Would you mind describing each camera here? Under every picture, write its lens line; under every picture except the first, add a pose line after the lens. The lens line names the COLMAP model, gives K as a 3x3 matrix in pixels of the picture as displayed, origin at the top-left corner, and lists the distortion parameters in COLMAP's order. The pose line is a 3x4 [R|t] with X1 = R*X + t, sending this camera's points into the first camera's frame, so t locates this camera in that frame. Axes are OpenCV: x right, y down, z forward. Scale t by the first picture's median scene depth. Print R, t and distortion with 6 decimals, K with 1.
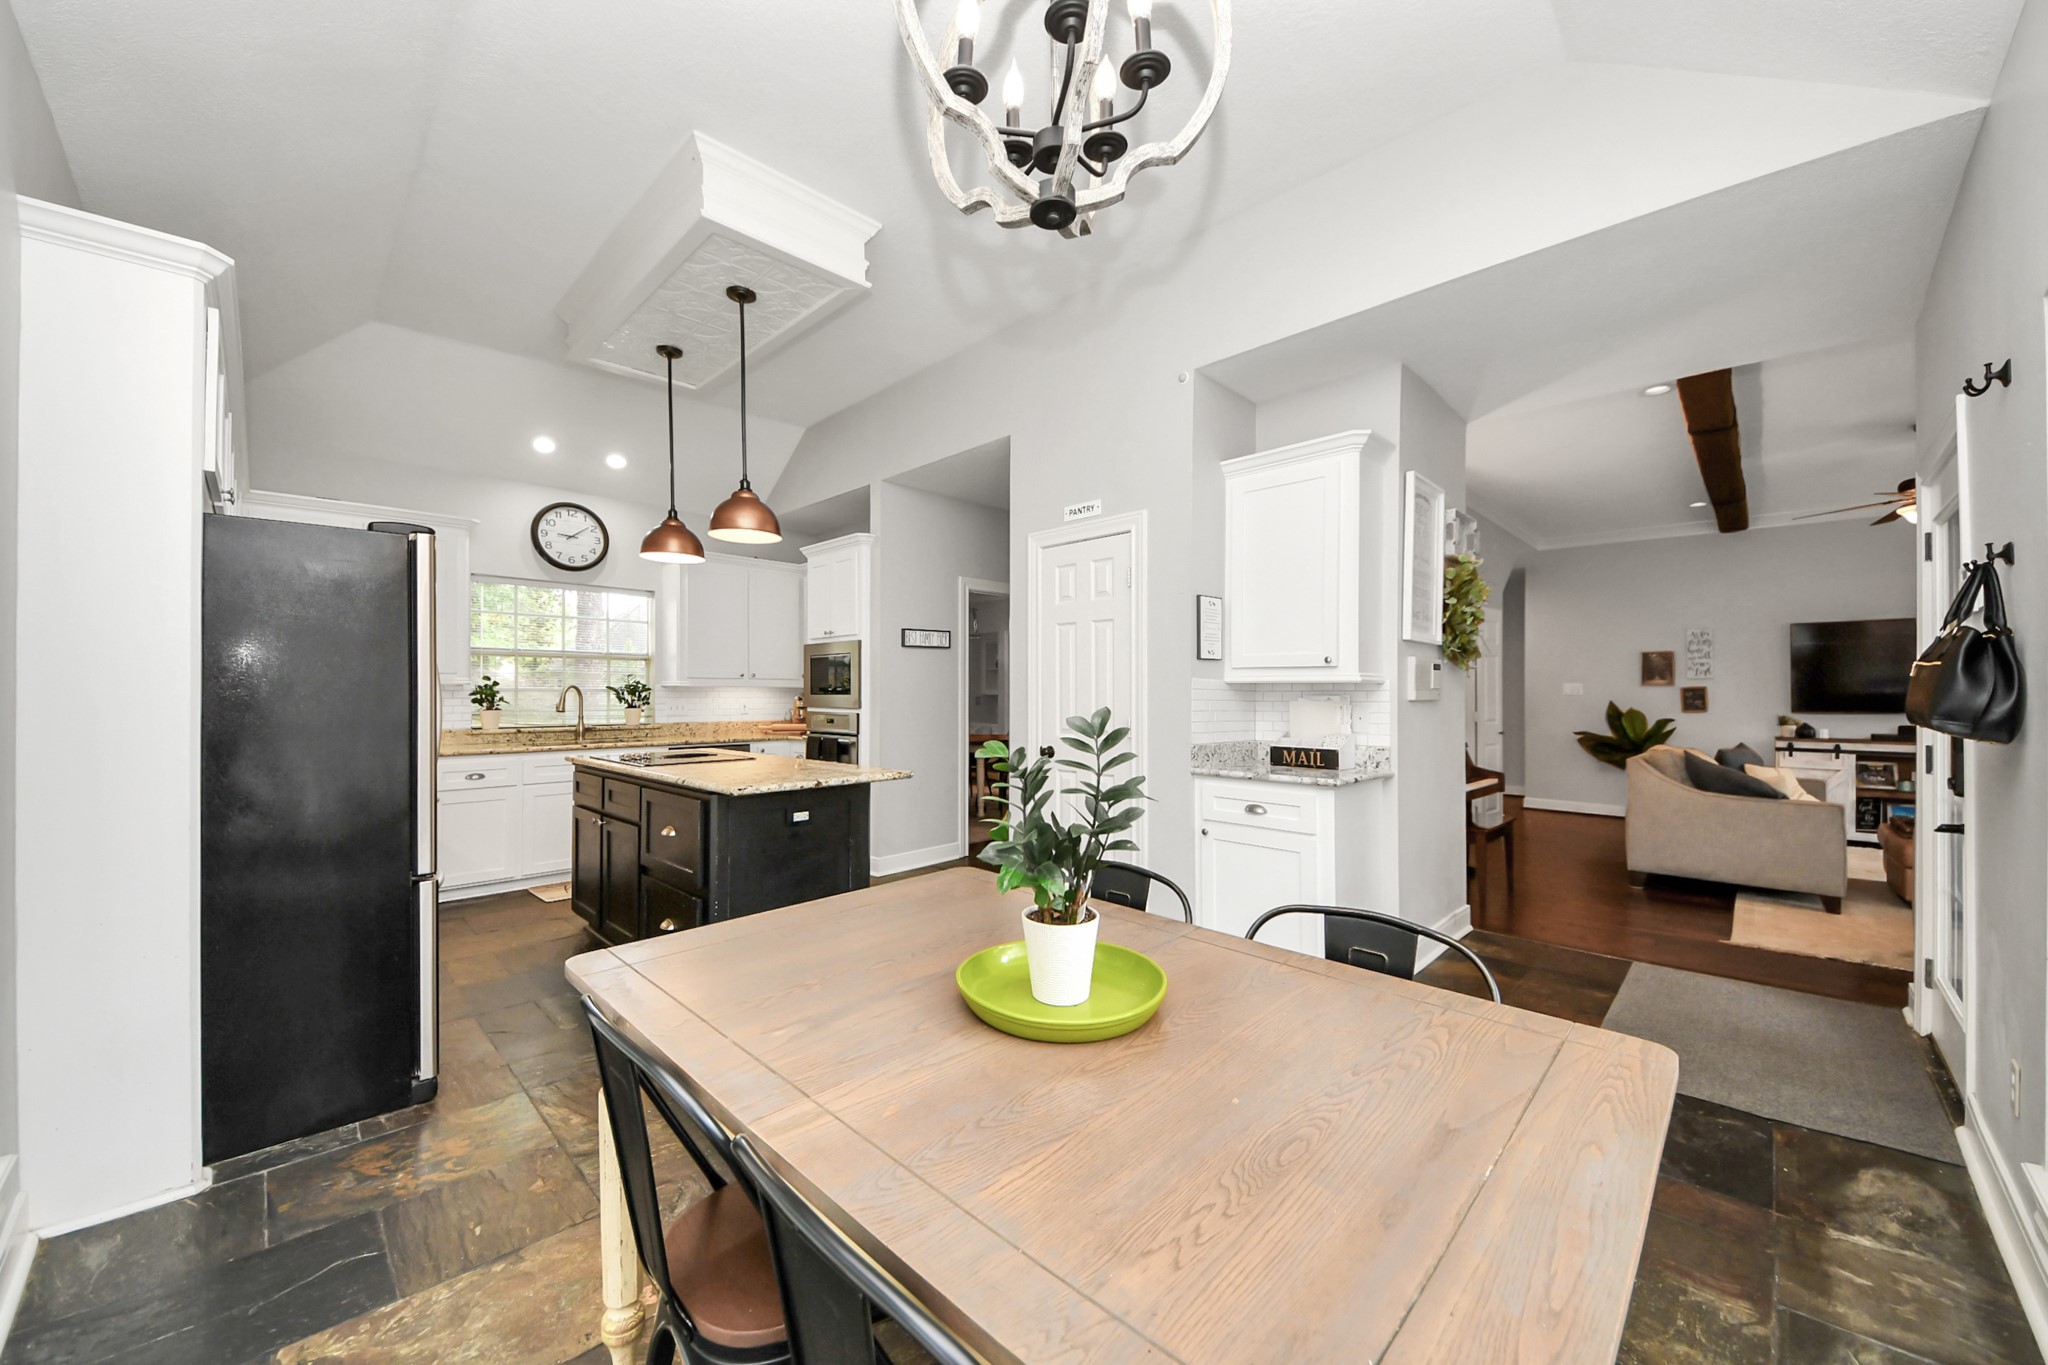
lens RADIAL K [[729.0, 0, 1024.0], [0, 729.0, 682.5], [0, 0, 1]] dist [0.000104, -0.004954]
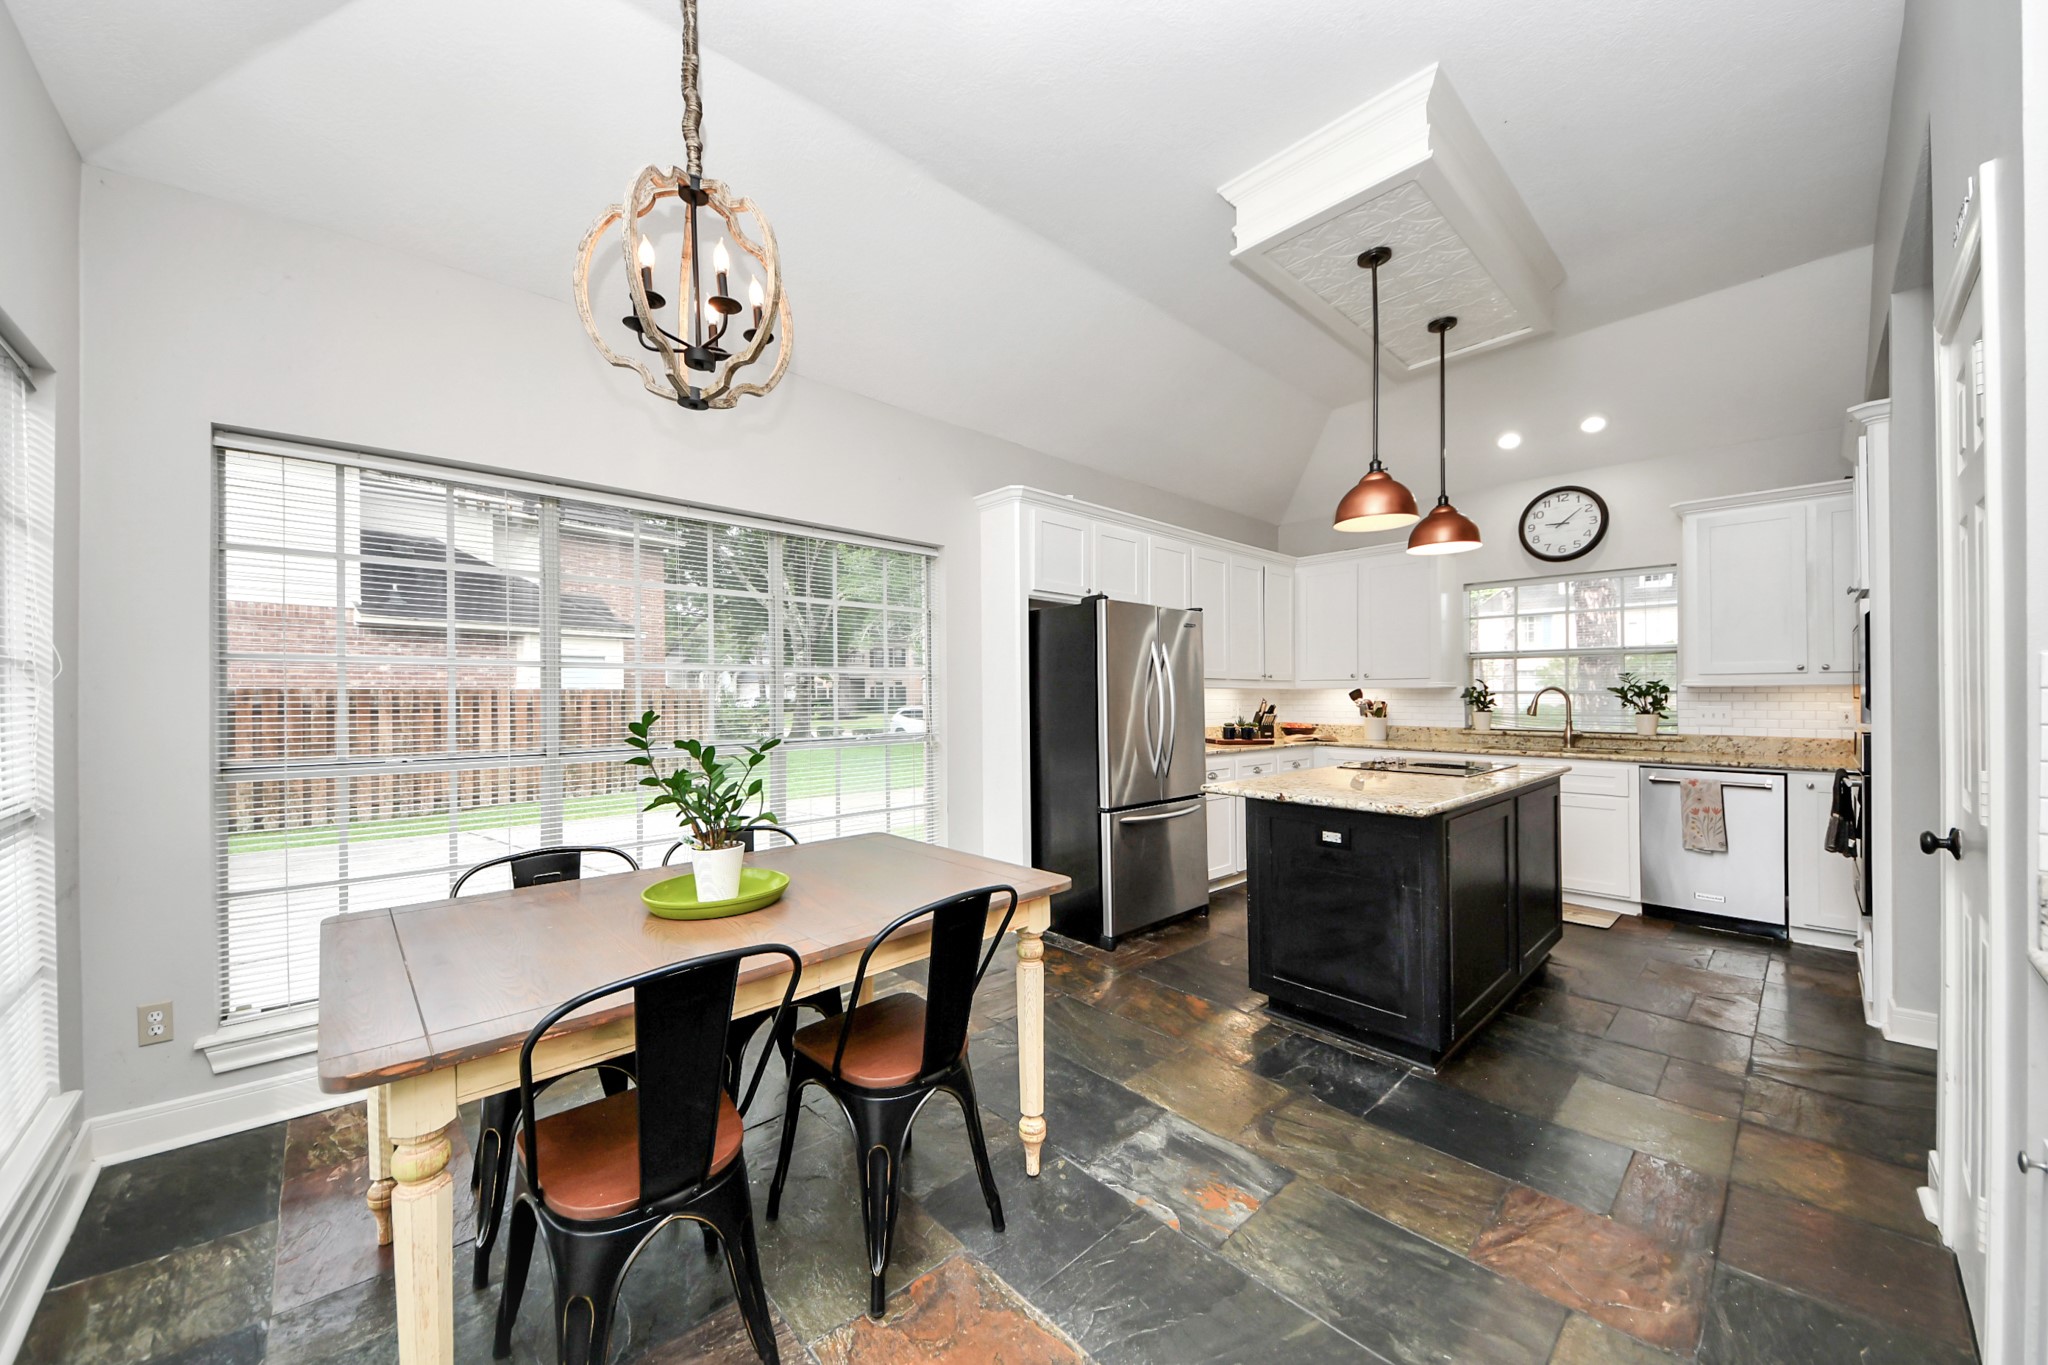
lens RADIAL K [[748.6, 0, 1027.6], [0, 748.6, 679.9], [0, 0, 1]] dist [-0.001183, -0.013054]
pose [[-0.057162, -0.017532, -0.998211, 0.362444], [0.014591, 0.999724, -0.018394, 0.002807], [0.998258, -0.015617, -0.056891, 0.400298]]
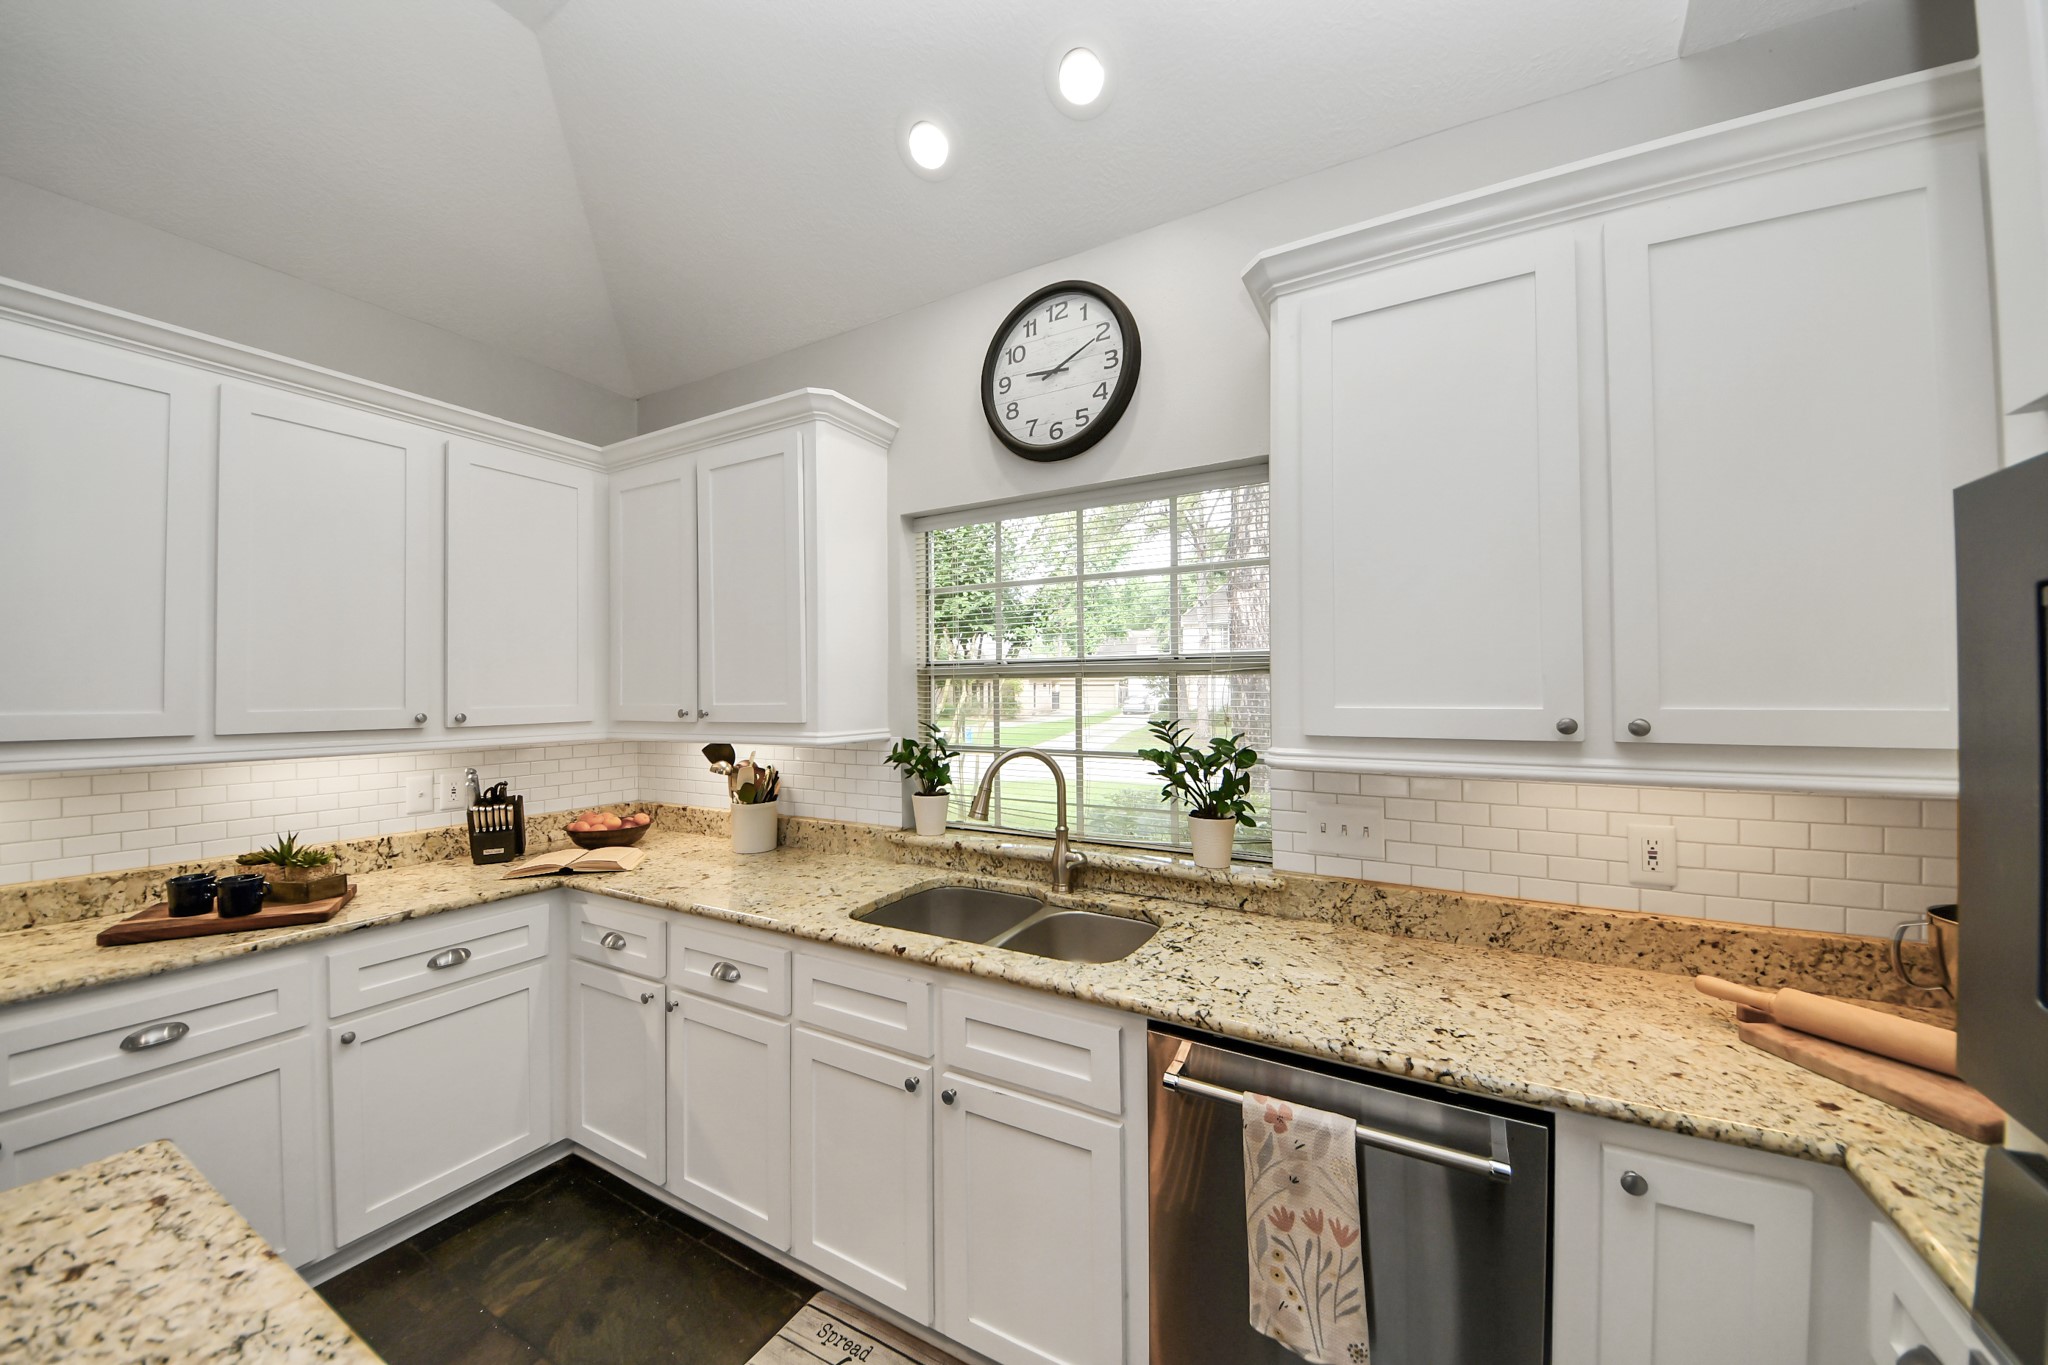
lens RADIAL K [[703.6, 0, 1024.0], [0, 703.6, 682.5], [0, 0, 1]] dist [-0.000165, -0.011804]
pose [[0.239567, -0.013822, -0.970782, -0.265049], [0.024373, 0.999669, -0.008218, -0.028644], [0.970574, -0.021692, 0.239824, 0.928726]]
